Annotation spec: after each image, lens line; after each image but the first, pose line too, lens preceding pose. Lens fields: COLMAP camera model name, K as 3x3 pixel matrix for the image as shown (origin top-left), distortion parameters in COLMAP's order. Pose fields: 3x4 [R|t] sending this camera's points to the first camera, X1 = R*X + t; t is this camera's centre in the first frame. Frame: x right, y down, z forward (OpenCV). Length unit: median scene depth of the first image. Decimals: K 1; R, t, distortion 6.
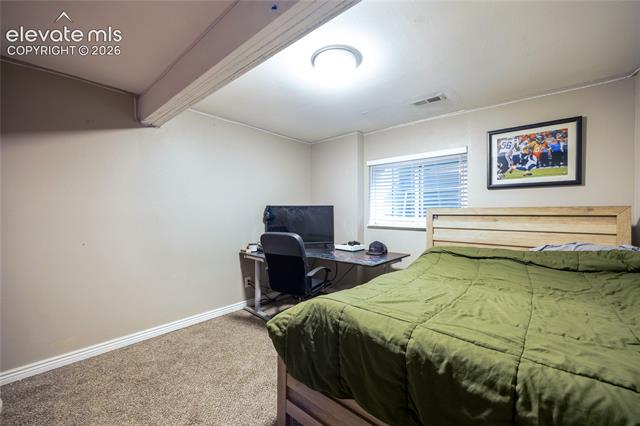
lens RADIAL K [[248.1, 0, 319.6], [0, 248.1, 211.4], [0, 0, 1]] dist [-0.003334, 0.000050]
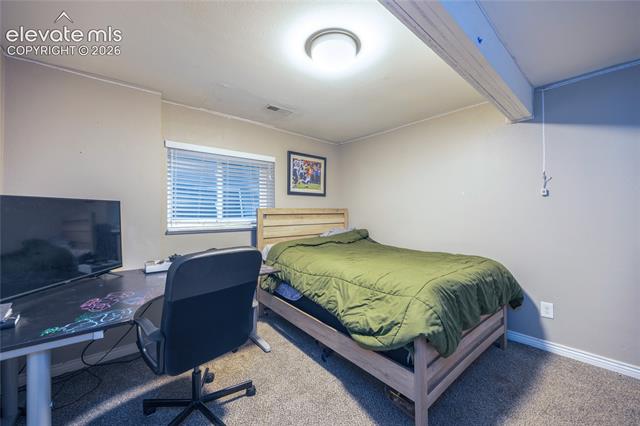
lens RADIAL K [[248.1, 0, 320.2], [0, 248.1, 213.1], [0, 0, 1]] dist [-0.003334, 0.000050]
pose [[0.168234, -0.005004, 0.985734, -0.620171], [0.000703, 0.999987, 0.004956, 0.003016], [-0.985747, -0.000141, 0.168235, 0.647138]]
